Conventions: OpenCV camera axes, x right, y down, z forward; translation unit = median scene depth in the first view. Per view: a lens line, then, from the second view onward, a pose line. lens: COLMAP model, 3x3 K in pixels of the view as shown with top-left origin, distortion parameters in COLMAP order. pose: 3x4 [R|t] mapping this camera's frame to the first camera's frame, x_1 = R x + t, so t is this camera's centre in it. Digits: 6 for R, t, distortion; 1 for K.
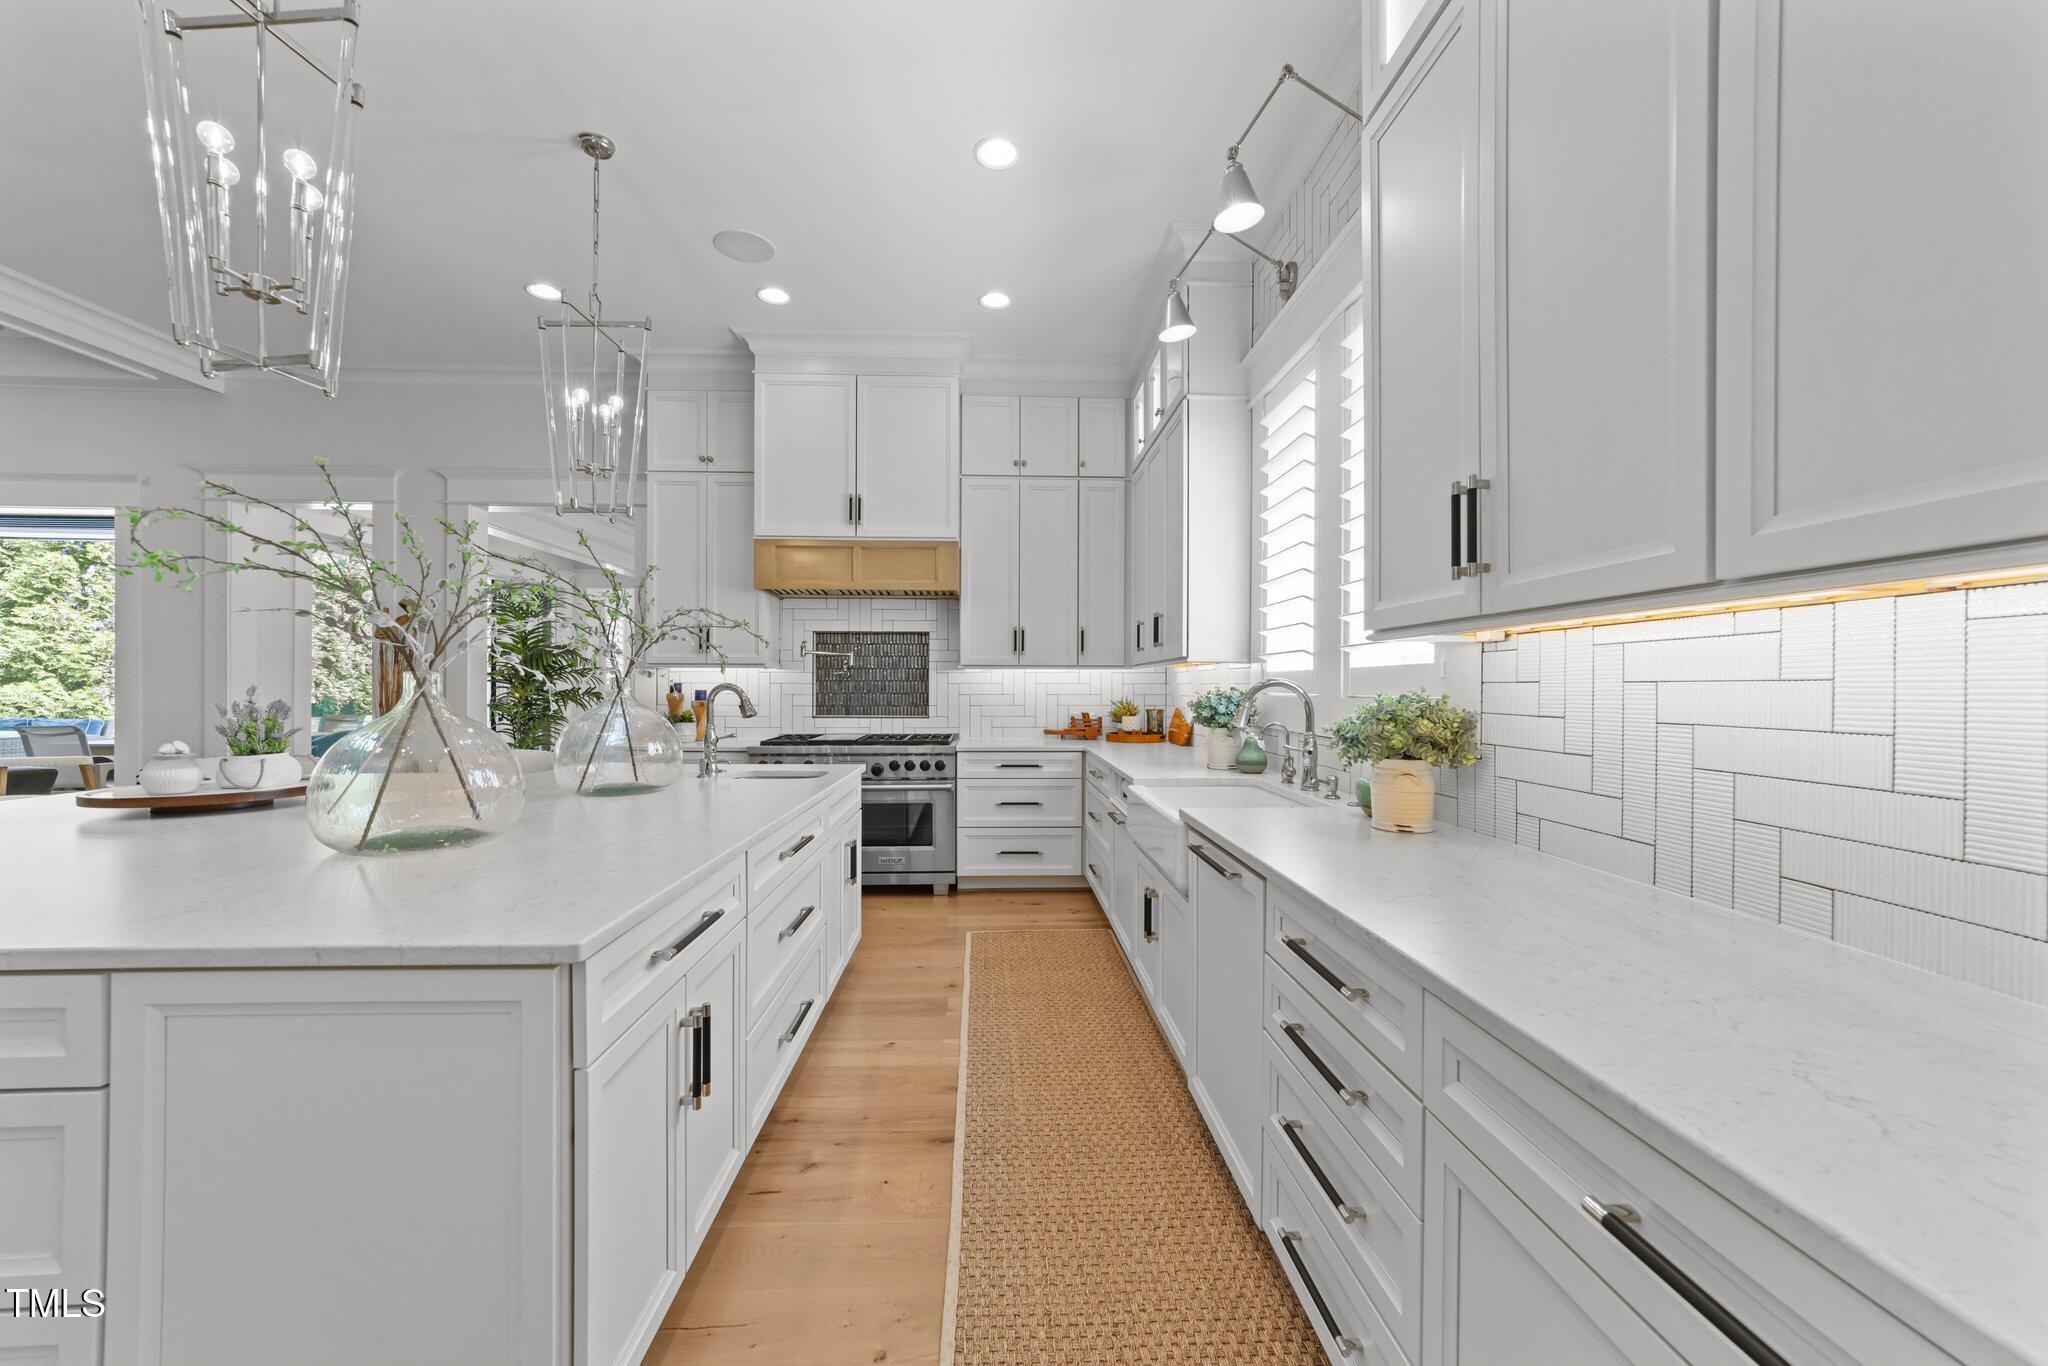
lens RADIAL K [[777.4, 0, 1031.0], [0, 777.4, 684.6], [0, 0, 1]] dist [0.002230, 0.000782]
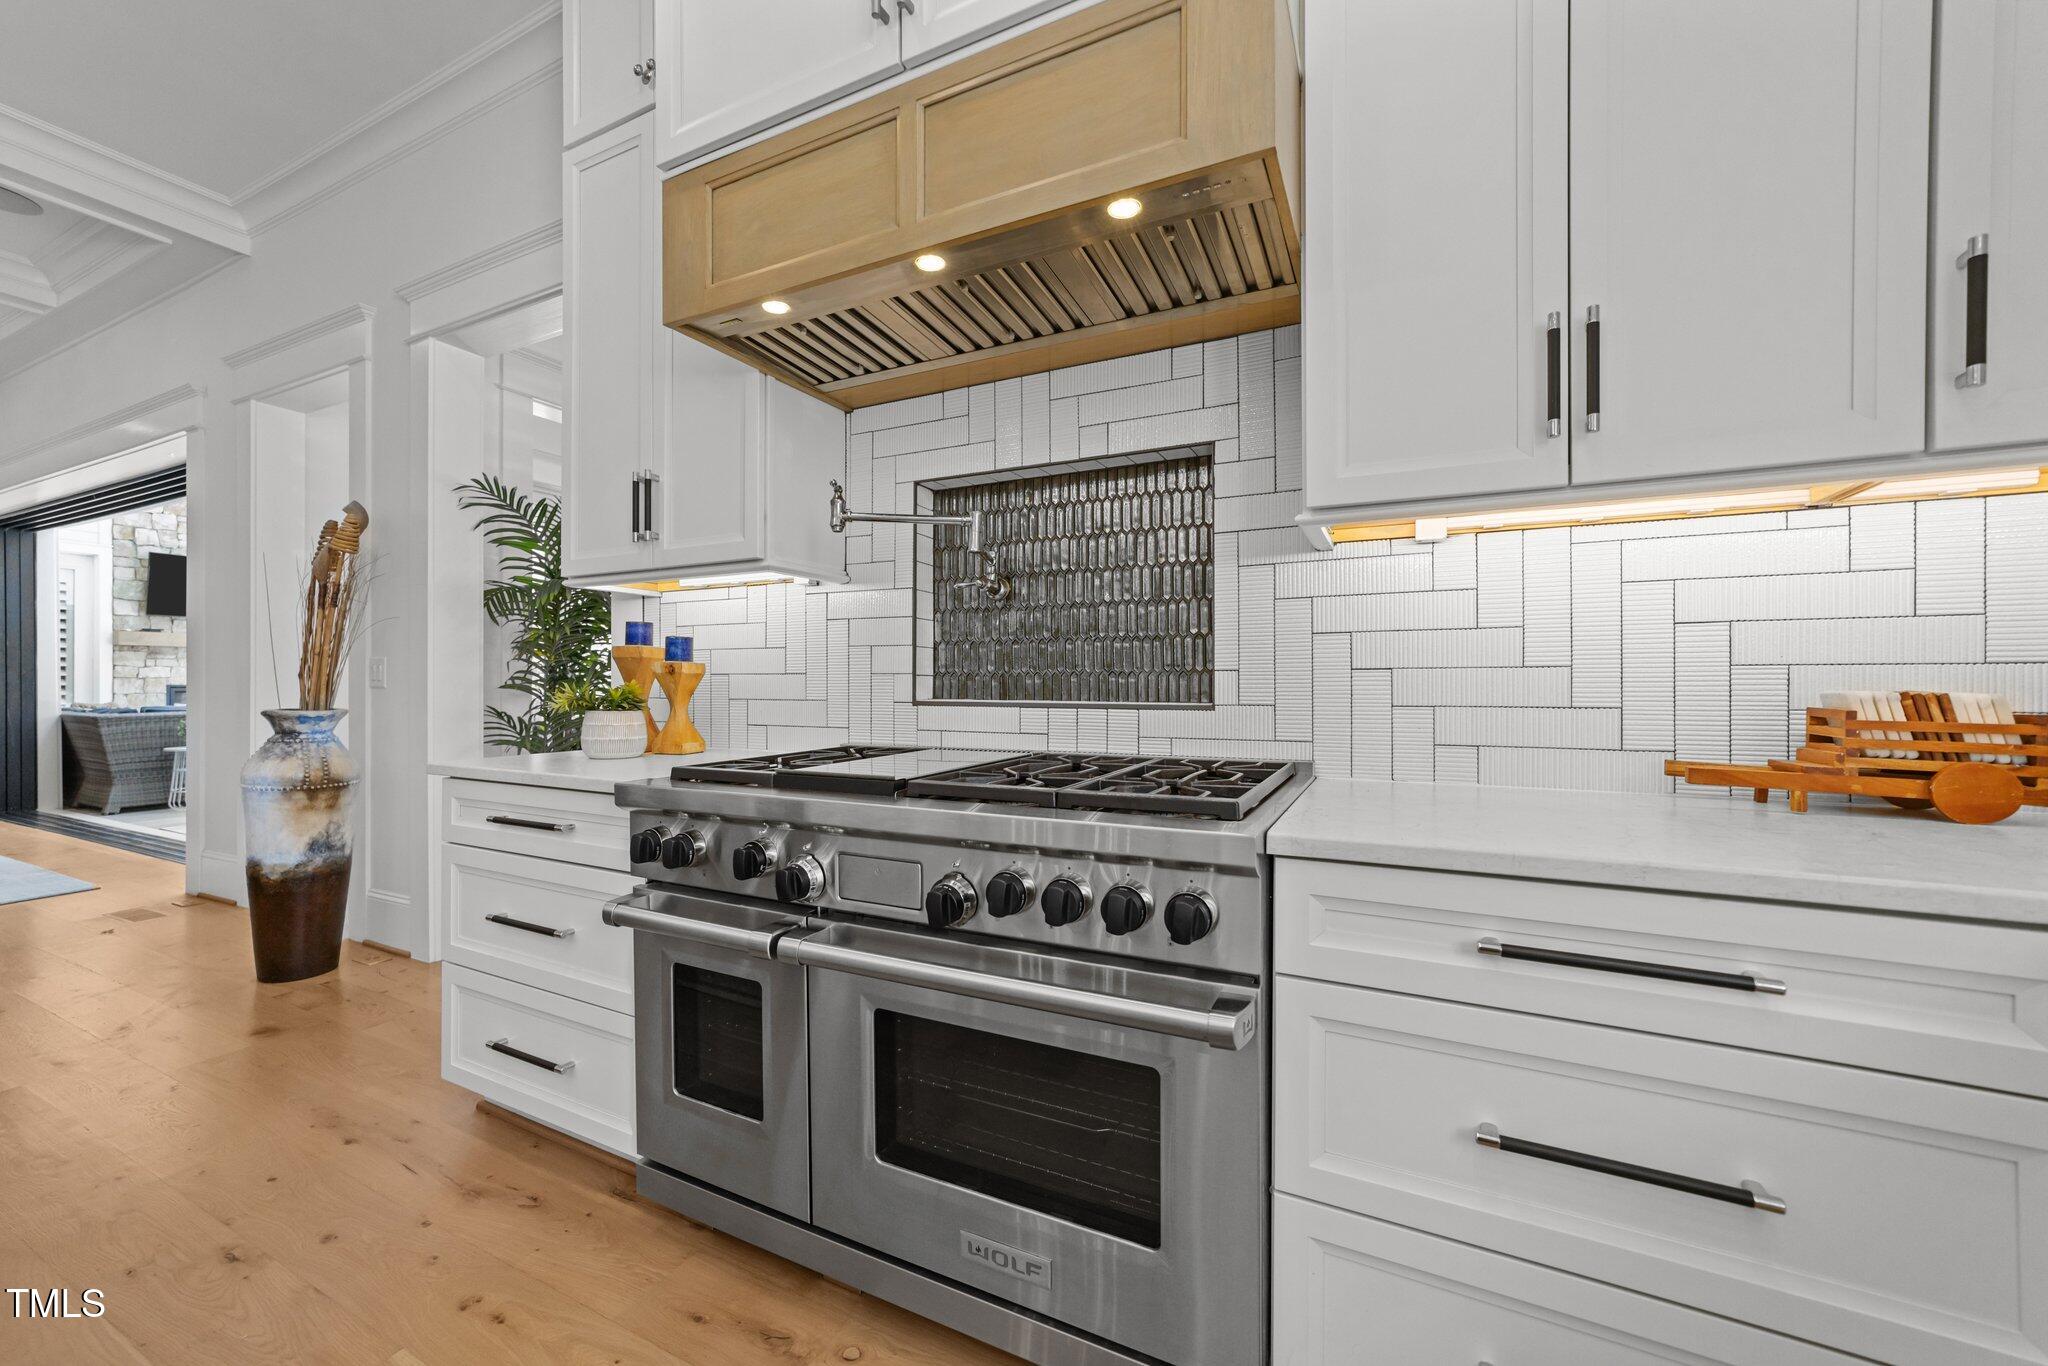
lens RADIAL K [[777.4, 0, 1041.0], [0, 777.4, 682.4], [0, 0, 1]] dist [0.002230, 0.000782]
pose [[0.883022, -0.004286, -0.469311, -0.043963], [0.001502, 0.999979, -0.006305, 0.033980], [0.469328, 0.004862, 0.883010, 0.692350]]
